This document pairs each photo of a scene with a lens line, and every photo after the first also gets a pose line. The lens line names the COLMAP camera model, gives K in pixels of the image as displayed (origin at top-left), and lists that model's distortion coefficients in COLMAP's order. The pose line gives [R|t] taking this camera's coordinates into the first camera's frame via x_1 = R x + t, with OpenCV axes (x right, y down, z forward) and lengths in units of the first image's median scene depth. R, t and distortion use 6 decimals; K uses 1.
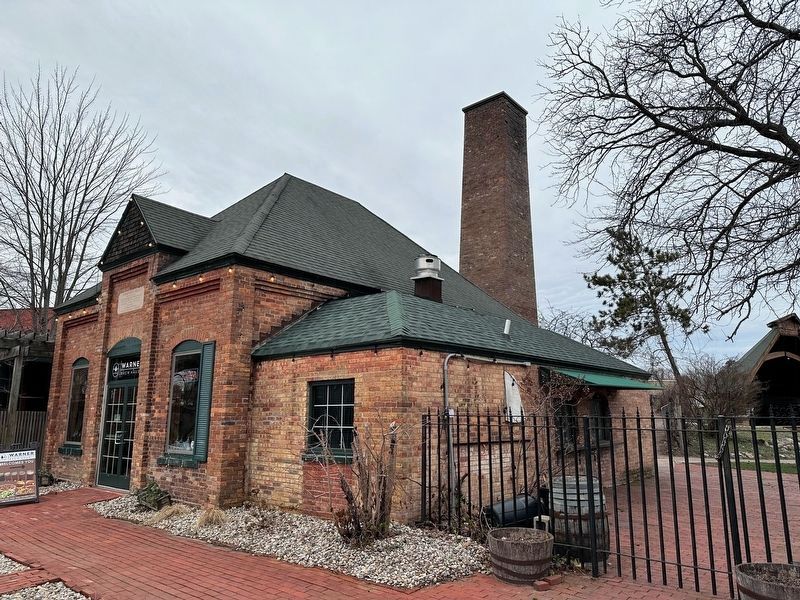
lens RADIAL K [[562.9, 0, 397.3], [0, 562.9, 297.9], [0, 0, 1]] dist [-0.010251, -0.002920]
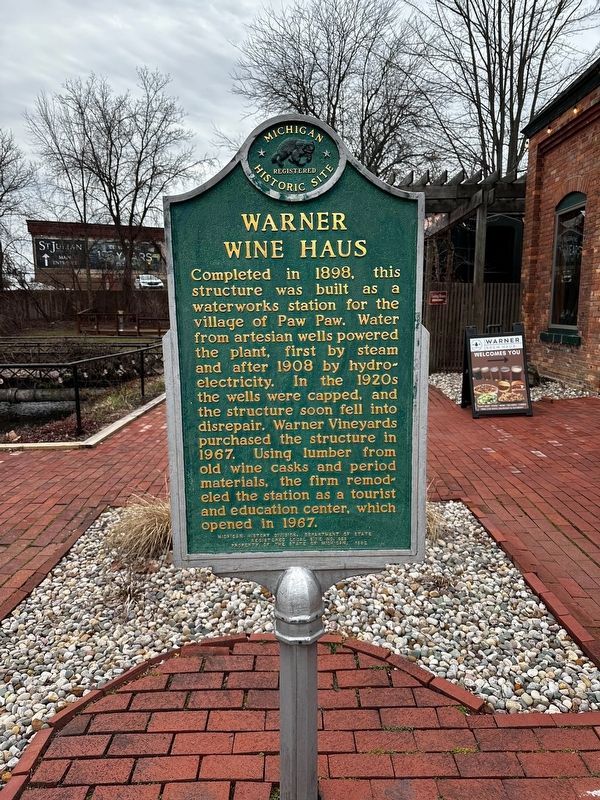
lens RADIAL K [[562.9, 0, 300.1], [0, 562.9, 399.5], [0, 0, 1]] dist [-0.010251, -0.002920]
pose [[0.639817, 0.123141, -0.758598, -0.252667], [0.161607, 0.943452, 0.289450, 0.093299], [0.751344, -0.307789, 0.583736, 0.335935]]
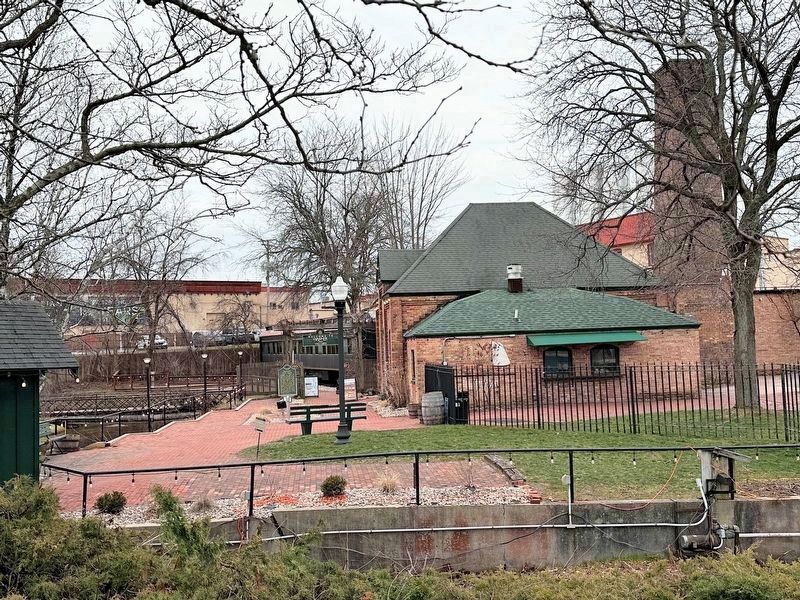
lens RADIAL K [[860.7, 0, 399.8], [0, 860.7, 298.4], [0, 0, 1]] dist [0.009535, 0.000000]
pose [[0.726094, -0.059997, -0.684973, 1.459478], [0.174016, 0.979790, 0.098643, -0.270286], [0.665211, -0.190820, 0.721860, -1.007841]]
